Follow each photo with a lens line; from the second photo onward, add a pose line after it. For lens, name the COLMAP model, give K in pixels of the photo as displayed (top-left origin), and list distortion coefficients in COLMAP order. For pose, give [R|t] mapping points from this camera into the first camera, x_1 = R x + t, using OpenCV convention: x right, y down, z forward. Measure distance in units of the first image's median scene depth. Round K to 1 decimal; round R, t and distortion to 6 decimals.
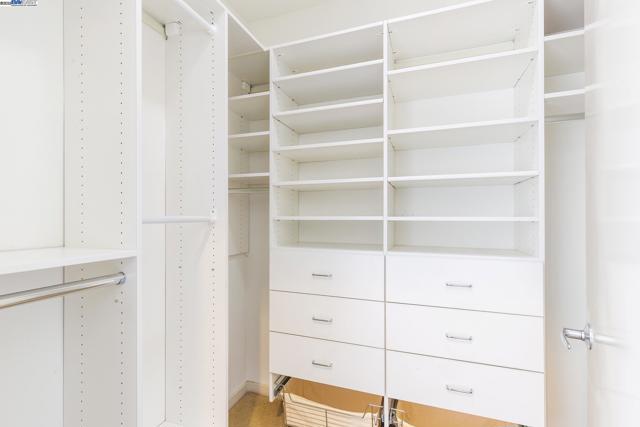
lens RADIAL K [[291.0, 0, 321.0], [0, 291.0, 214.5], [0, 0, 1]] dist [0.007941, 0.000038]
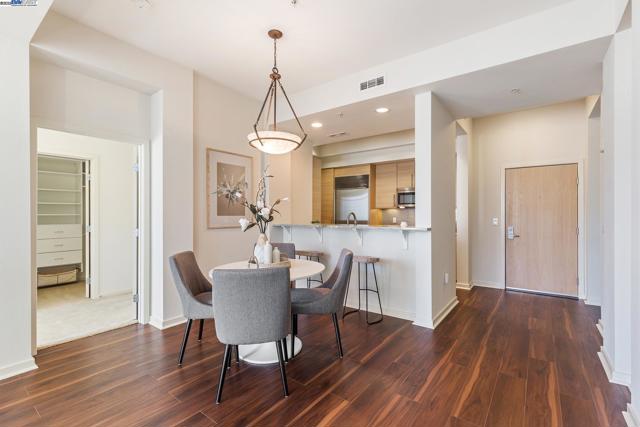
lens RADIAL K [[291.0, 0, 324.7], [0, 291.0, 214.1], [0, 0, 1]] dist [0.007941, 0.000038]
pose [[0.275413, 0.003745, 0.961319, -2.330823], [-0.001641, 0.999993, -0.003426, 0.010672], [-0.961324, -0.000634, 0.275418, -3.507243]]
